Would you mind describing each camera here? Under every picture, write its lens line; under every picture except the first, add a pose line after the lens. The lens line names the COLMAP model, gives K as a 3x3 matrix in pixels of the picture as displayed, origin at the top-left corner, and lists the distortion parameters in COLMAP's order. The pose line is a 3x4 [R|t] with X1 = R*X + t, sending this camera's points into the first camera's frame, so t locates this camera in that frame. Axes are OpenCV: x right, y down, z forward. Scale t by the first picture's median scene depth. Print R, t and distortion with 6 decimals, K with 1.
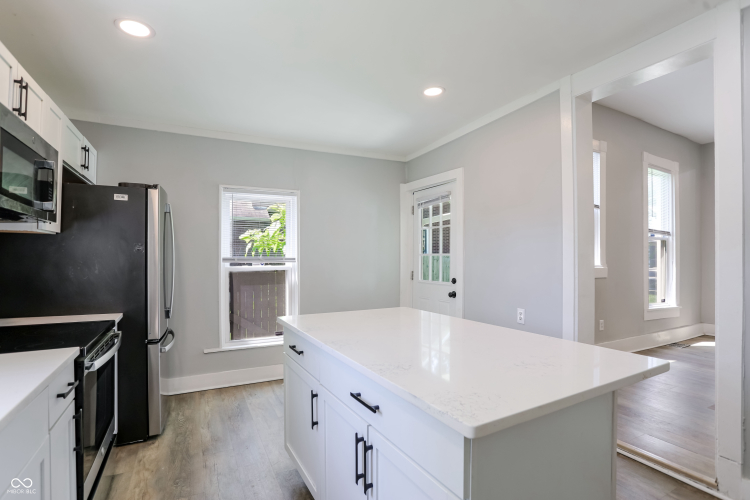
lens RADIAL K [[376.3, 0, 377.2], [0, 376.3, 254.6], [0, 0, 1]] dist [-0.024986, 0.005720]
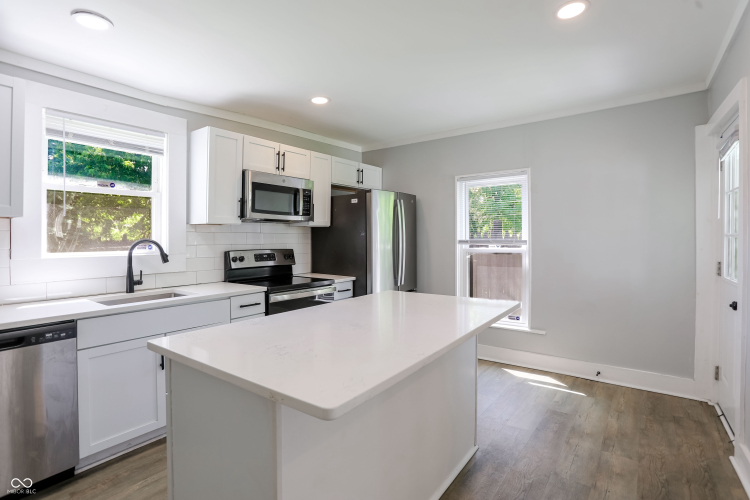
lens RADIAL K [[376.3, 0, 374.0], [0, 376.3, 234.6], [0, 0, 1]] dist [-0.024986, 0.005720]
pose [[0.430197, -0.014371, -0.902620, 0.490739], [0.009878, 0.999888, -0.011212, 0.001834], [0.902681, -0.004092, 0.430291, 0.272249]]
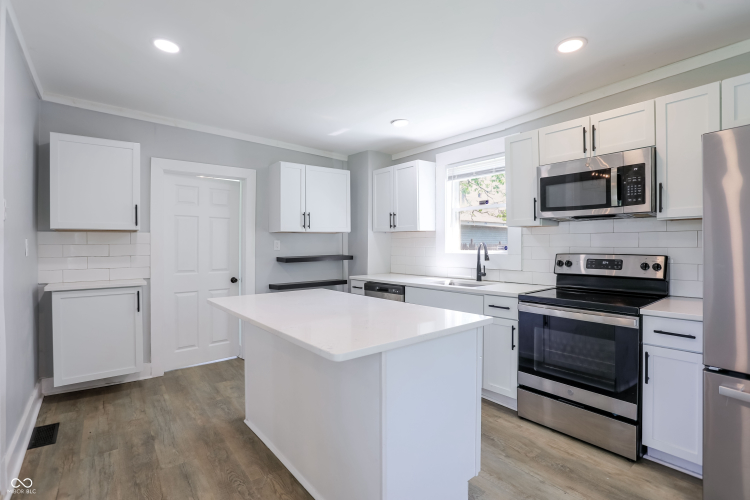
lens RADIAL K [[376.3, 0, 377.5], [0, 376.3, 242.5], [0, 0, 1]] dist [-0.024986, 0.005720]
pose [[-0.983932, 0.003795, -0.178502, 0.081420], [0.005428, 0.999948, -0.008662, 0.007232], [0.178460, -0.009492, -0.983901, 1.070682]]
